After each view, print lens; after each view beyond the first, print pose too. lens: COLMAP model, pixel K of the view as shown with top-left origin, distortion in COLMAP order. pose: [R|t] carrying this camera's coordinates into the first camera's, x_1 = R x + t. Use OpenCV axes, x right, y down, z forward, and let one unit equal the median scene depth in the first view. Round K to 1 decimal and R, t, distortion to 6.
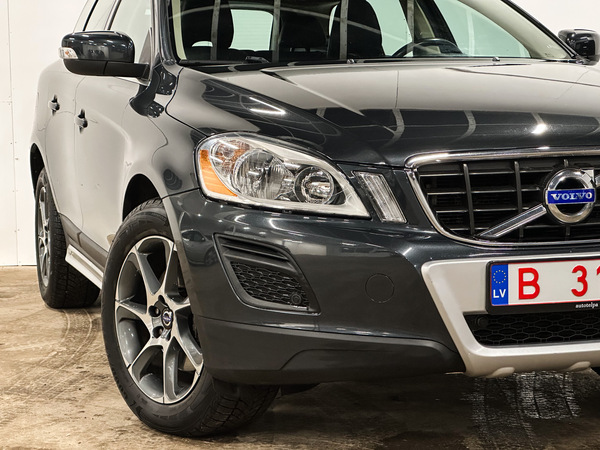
lens RADIAL K [[1346.2, 0, 297.2], [0, 1346.2, 229.0], [0, 0, 1]] dist [0.232126, 0.000000]
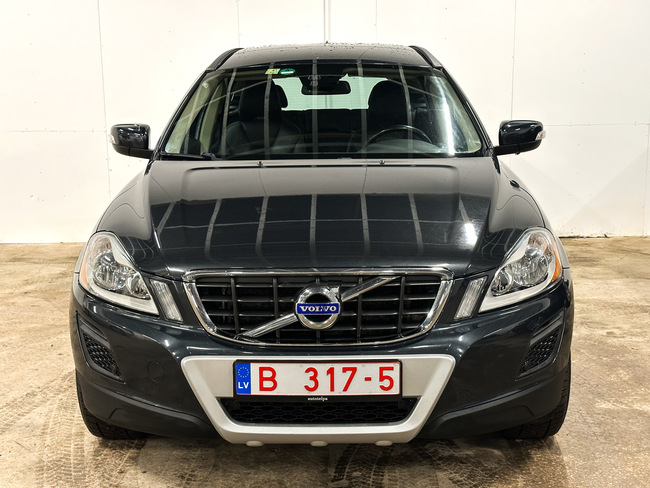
lens RADIAL K [[916.0, 0, 325.3], [0, 916.0, 239.5], [0, 0, 1]] dist [0.212172, 0.000000]
pose [[0.949120, 0.064664, -0.308204, 0.462905], [-0.038257, 0.995118, 0.090972, -0.163570], [0.312582, -0.074553, 0.946960, 0.209959]]
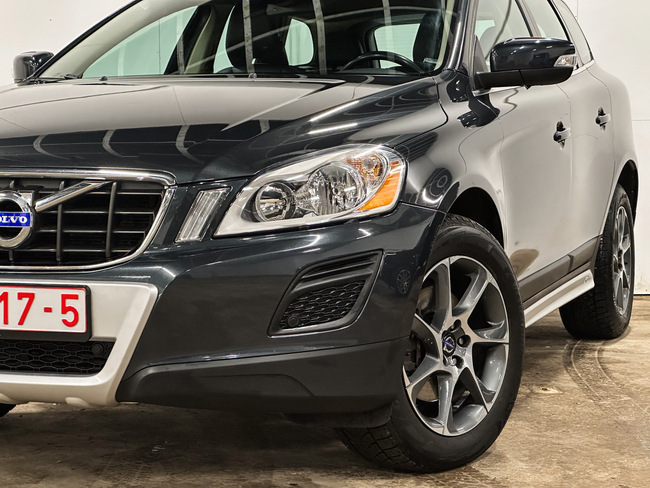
lens RADIAL K [[1458.4, 0, 325.5], [0, 1458.4, 241.0], [0, 0, 1]] dist [0.232126, 0.000000]
pose [[0.782039, 0.062987, -0.620038, 1.022900], [-0.067979, 0.997565, 0.015597, -0.040285], [0.619510, 0.029952, 0.784417, 0.323451]]
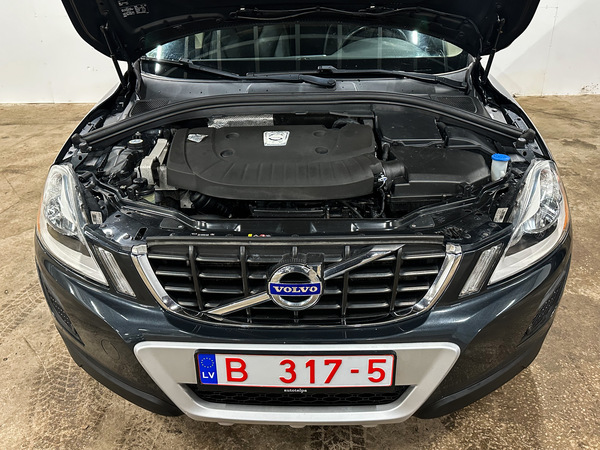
lens RADIAL K [[518.0, 0, 298.3], [0, 518.0, 222.1], [0, 0, 1]] dist [0.089245, -0.050865]
pose [[0.944366, 0.148020, -0.293704, 0.311052], [-0.032815, 0.930952, 0.363665, -0.213148], [0.327254, -0.333795, 0.884017, 0.670912]]
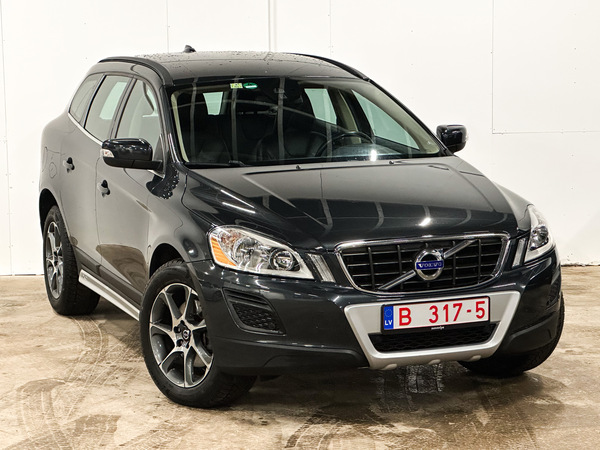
lens RADIAL K [[1559.8, 0, 304.9], [0, 1559.8, 228.8], [0, 0, 1]] dist [-0.018145, 0.000000]
pose [[0.997787, -0.007010, 0.066120, -0.088377], [0.005082, 0.999558, 0.029289, -0.129109], [-0.066296, -0.028888, 0.997382, -0.971967]]
